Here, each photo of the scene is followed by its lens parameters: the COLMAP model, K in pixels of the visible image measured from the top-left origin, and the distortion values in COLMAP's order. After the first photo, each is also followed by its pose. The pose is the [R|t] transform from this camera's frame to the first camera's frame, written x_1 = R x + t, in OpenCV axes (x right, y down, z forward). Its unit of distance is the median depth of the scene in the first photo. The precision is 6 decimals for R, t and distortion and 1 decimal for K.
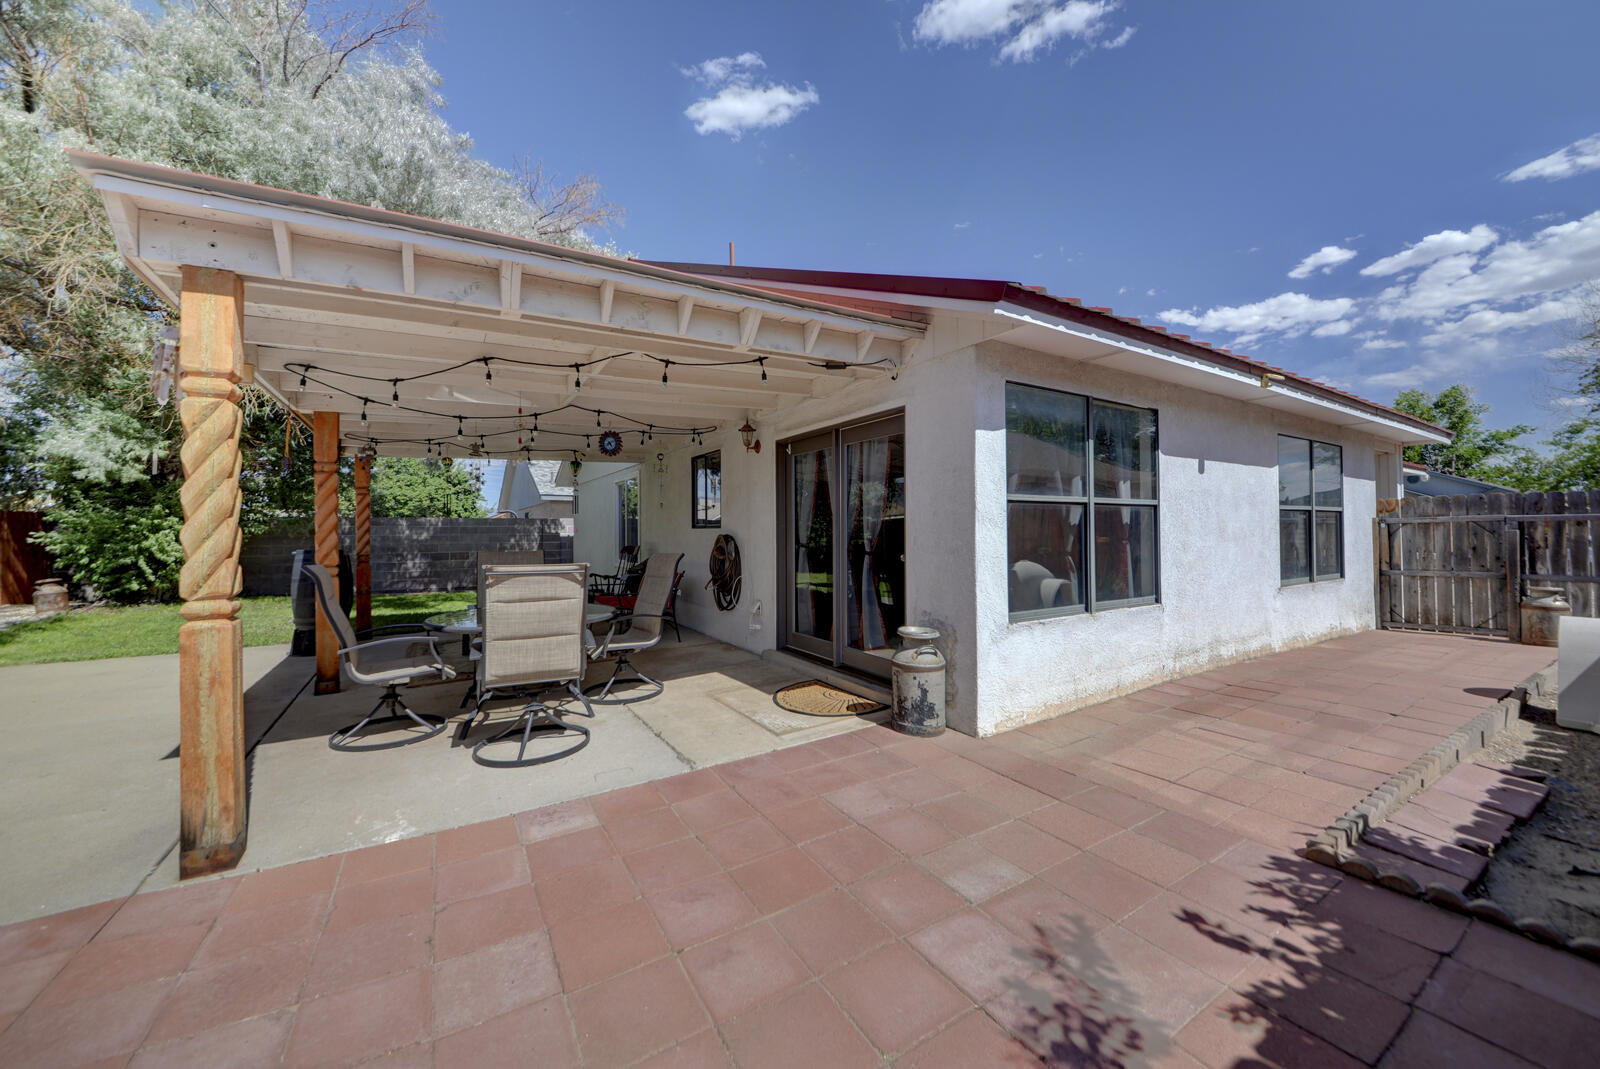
lens RADIAL K [[585.3, 0, 800.0], [0, 585.3, 534.5], [0, 0, 1]] dist [0.000072, 0.000001]
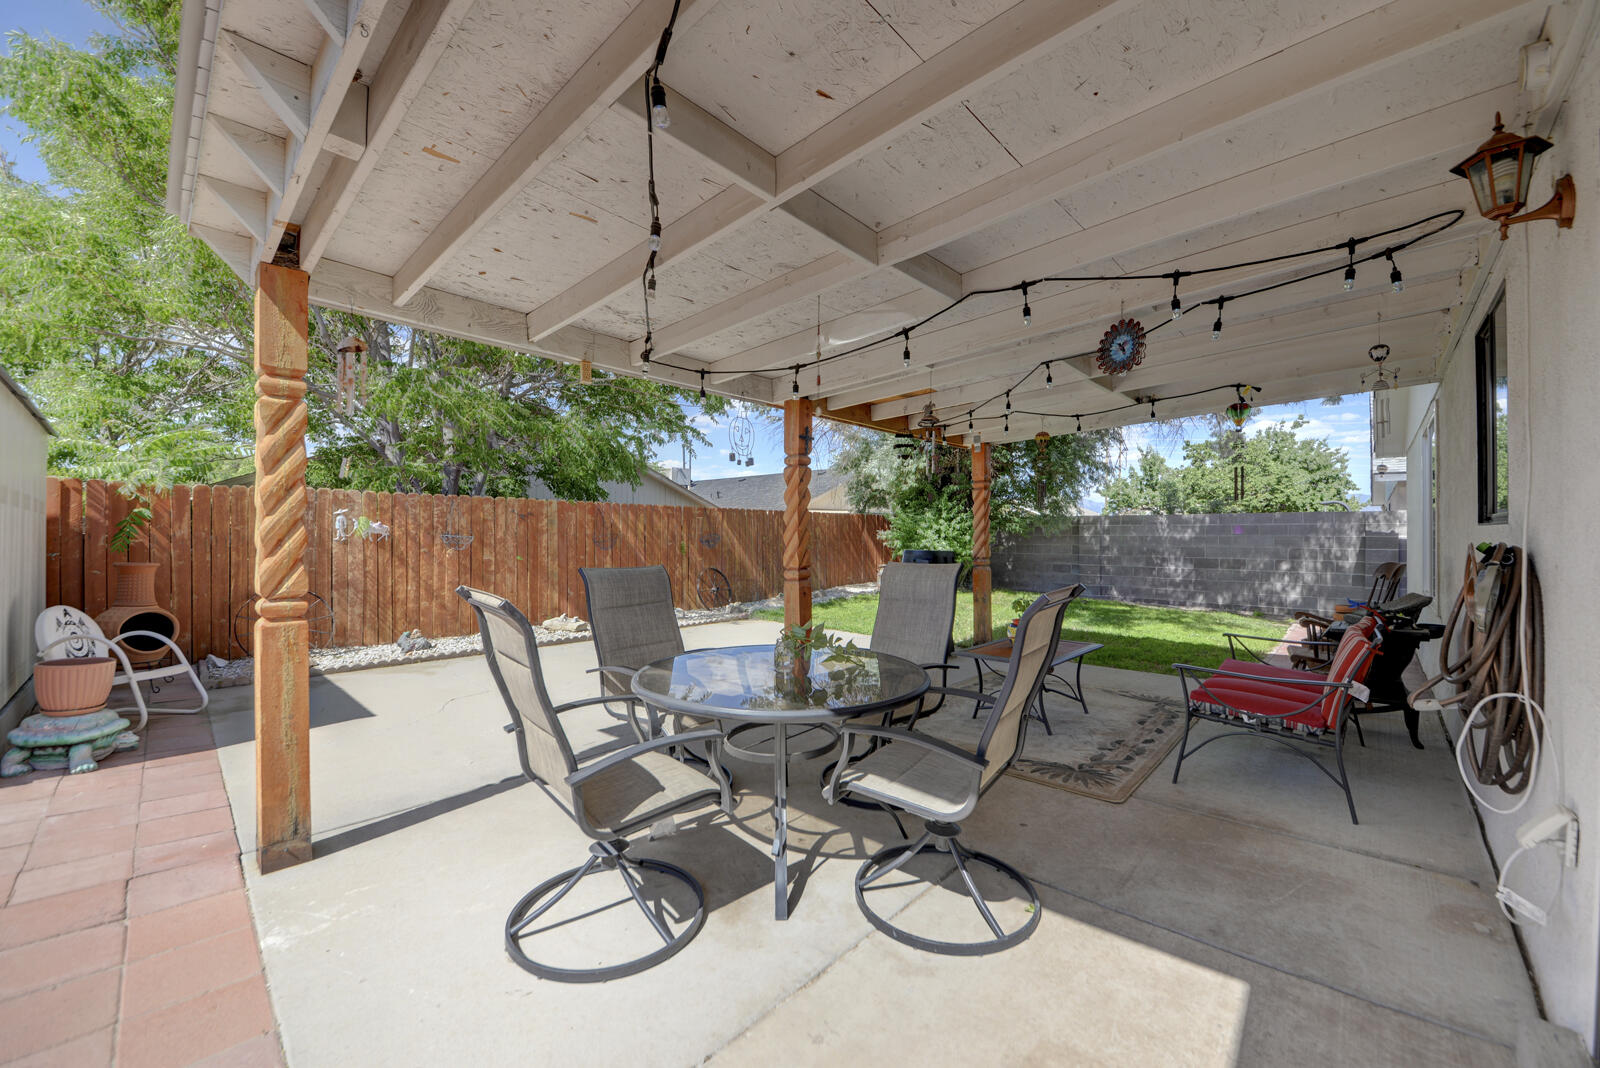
lens RADIAL K [[624.9, 0, 800.0], [0, 624.9, 534.0], [0, 0, 1]] dist [-0.011007, -0.003454]
pose [[0.264118, 0.008347, -0.964454, 0.057205], [-0.008839, 0.999942, 0.006234, -0.002244], [0.964450, 0.006879, 0.264176, 0.362549]]
